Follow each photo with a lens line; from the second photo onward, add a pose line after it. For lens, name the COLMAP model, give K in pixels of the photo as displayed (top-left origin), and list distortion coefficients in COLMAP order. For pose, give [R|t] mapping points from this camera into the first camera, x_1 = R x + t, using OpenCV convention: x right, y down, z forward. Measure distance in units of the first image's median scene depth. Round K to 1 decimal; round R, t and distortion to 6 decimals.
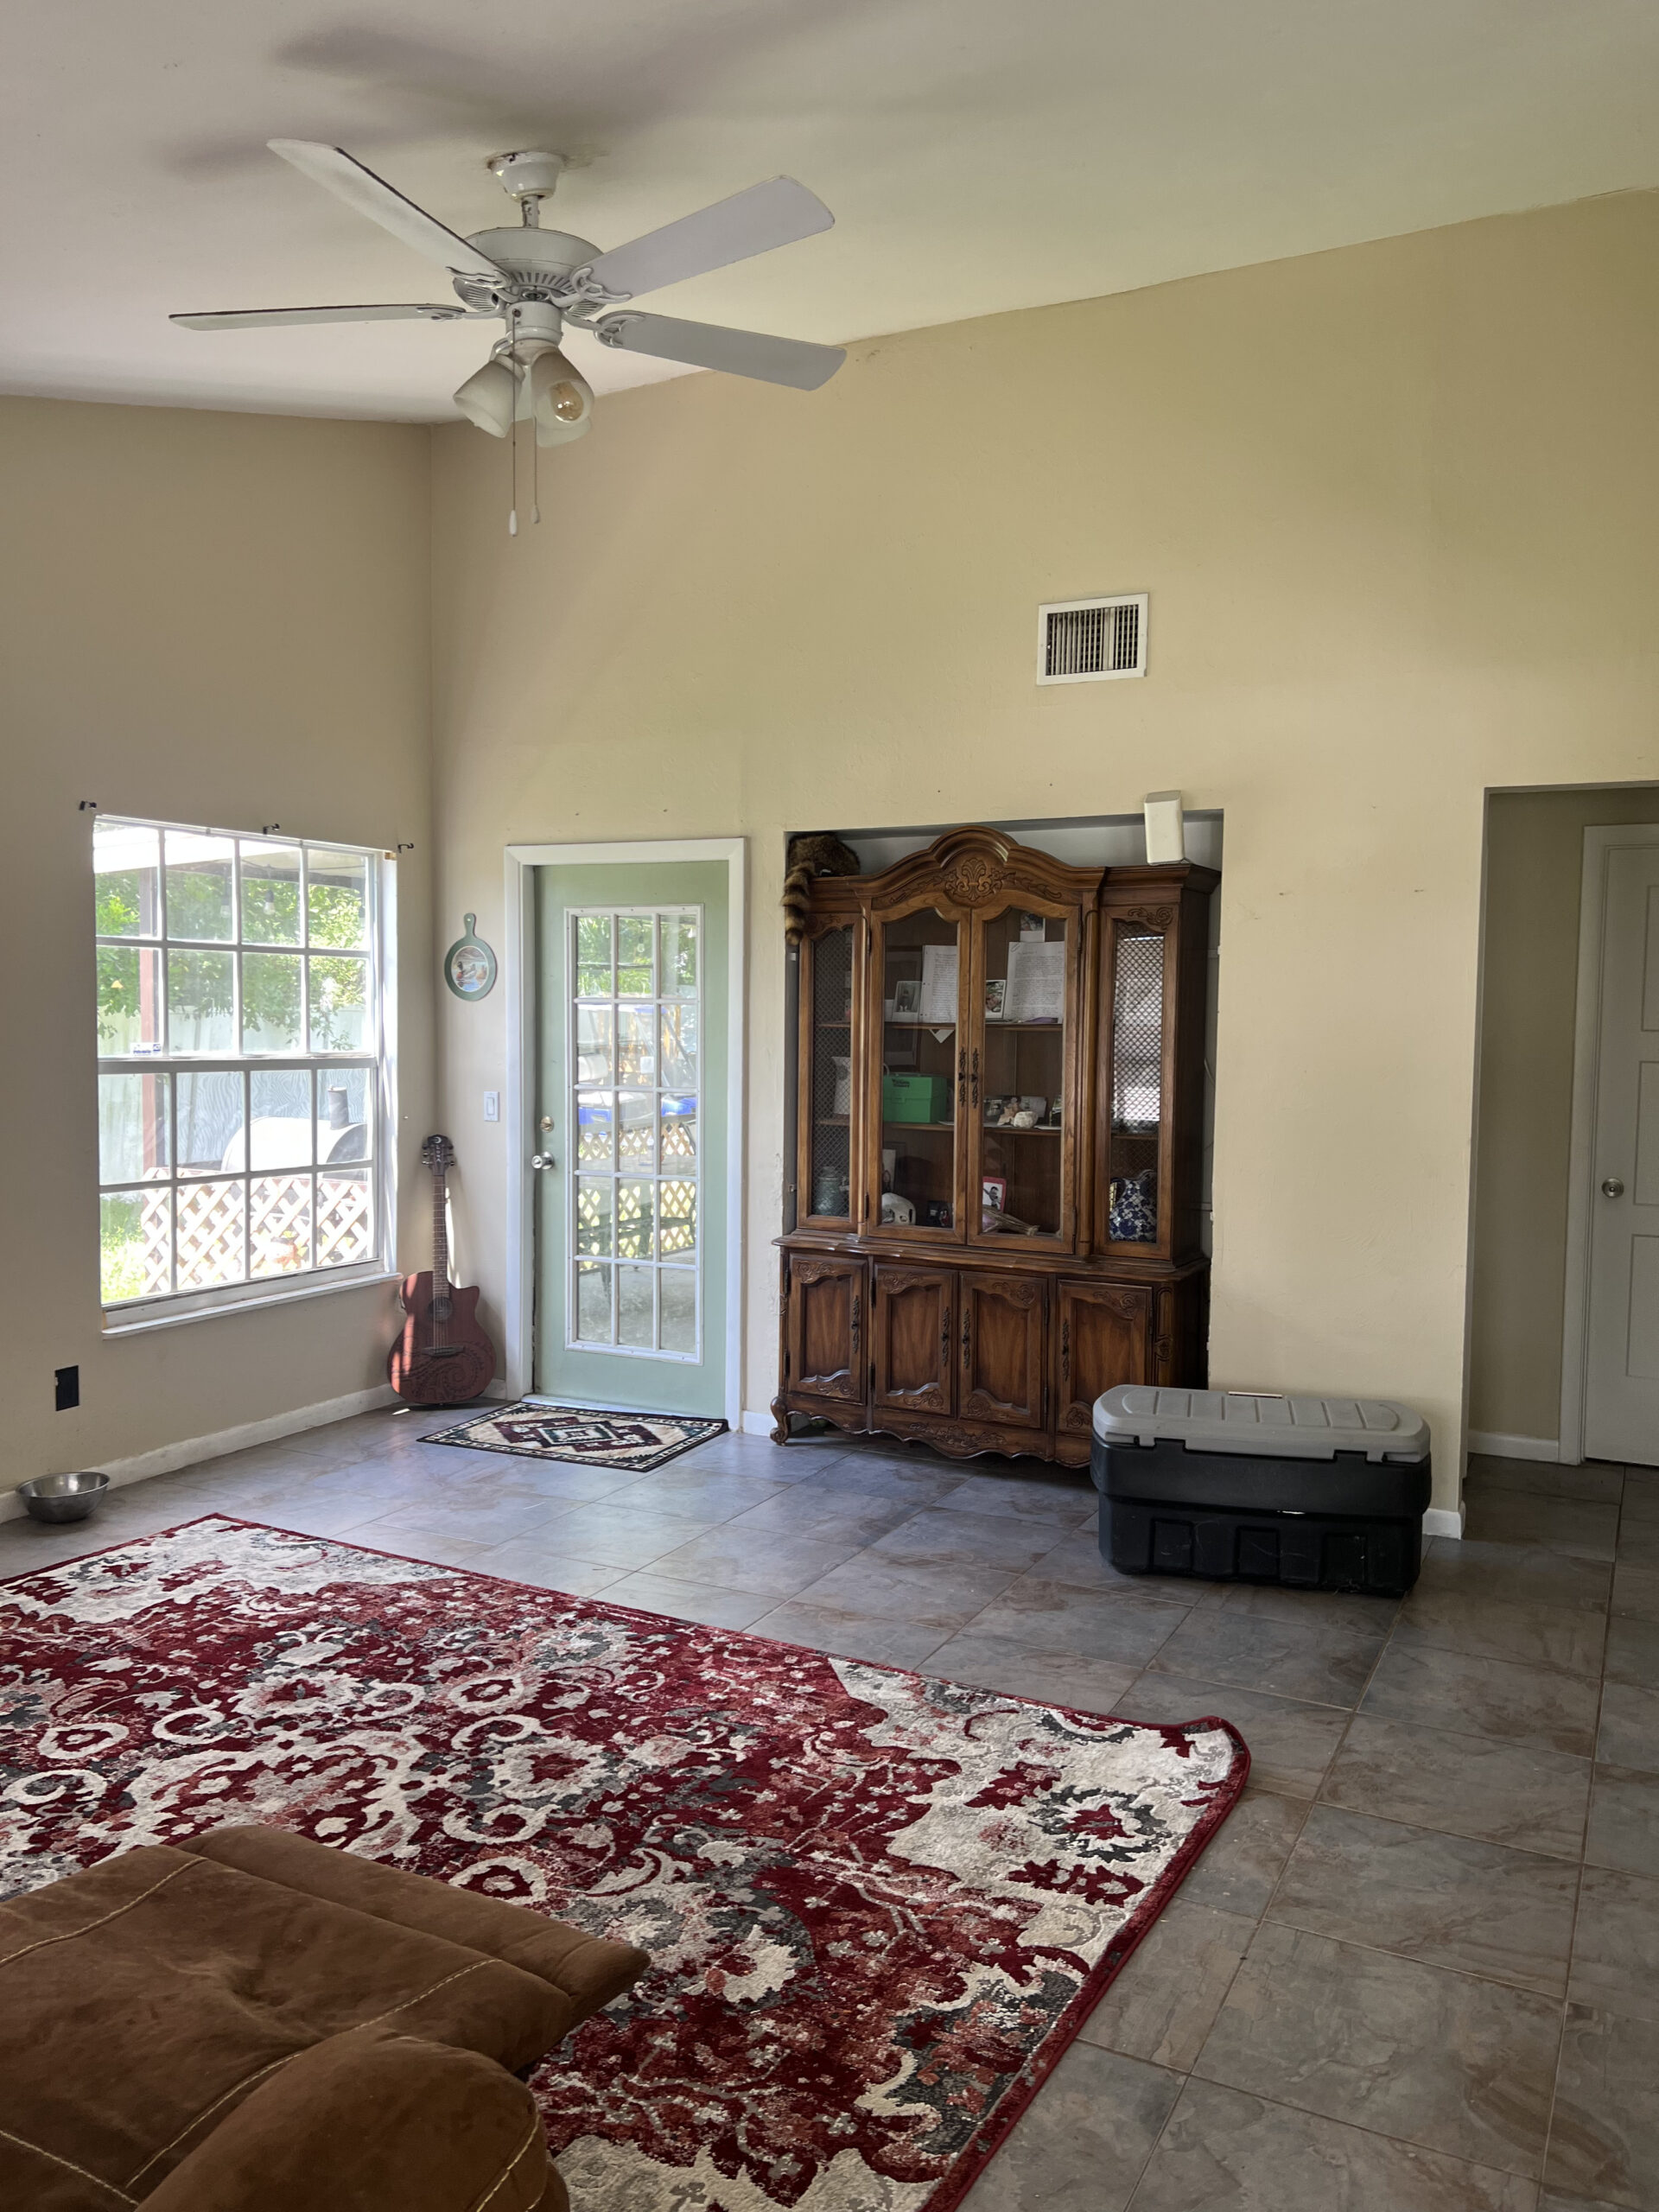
lens RADIAL K [[1669.5, 0, 828.1], [0, 1669.5, 1100.2], [0, 0, 1]] dist [0.004421, 0.002368]
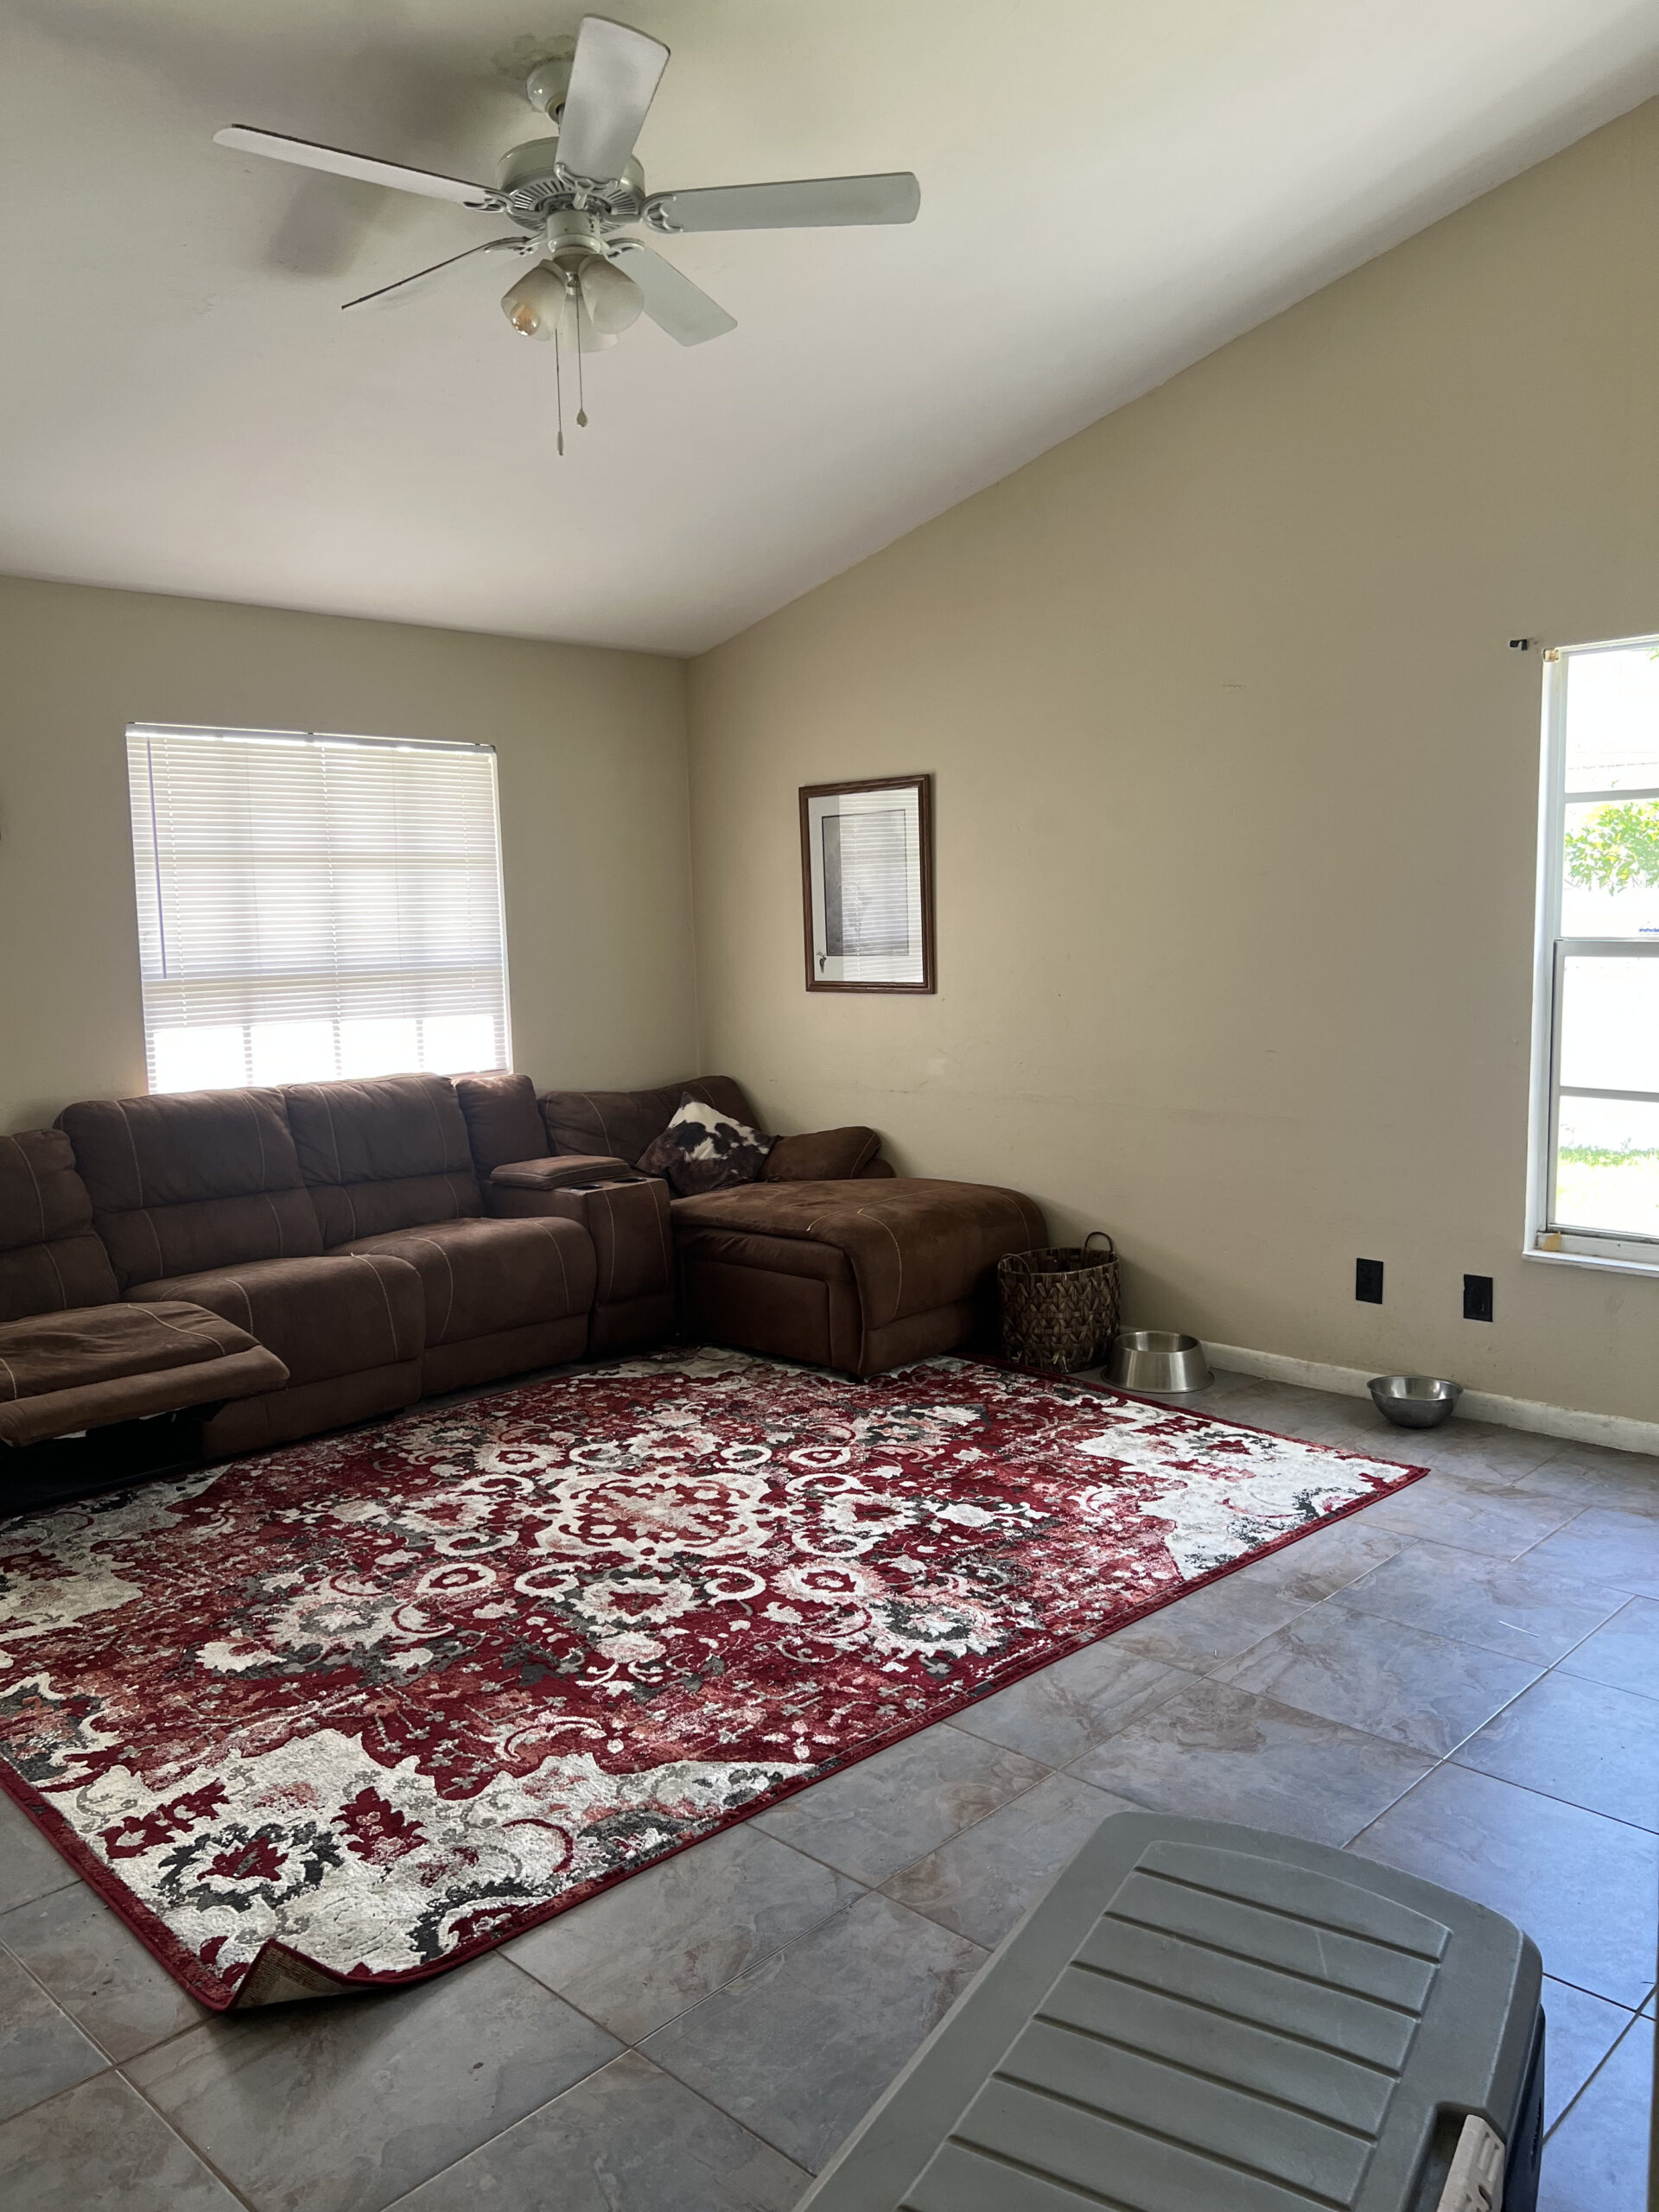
lens RADIAL K [[1669.5, 0, 831.7], [0, 1669.5, 1113.8], [0, 0, 1]] dist [0.004421, 0.002368]
pose [[-0.284224, 0.118697, -0.951382, 0.750142], [-0.038858, 0.990065, 0.135132, -0.057373], [0.957970, 0.075377, -0.276788, 1.337903]]
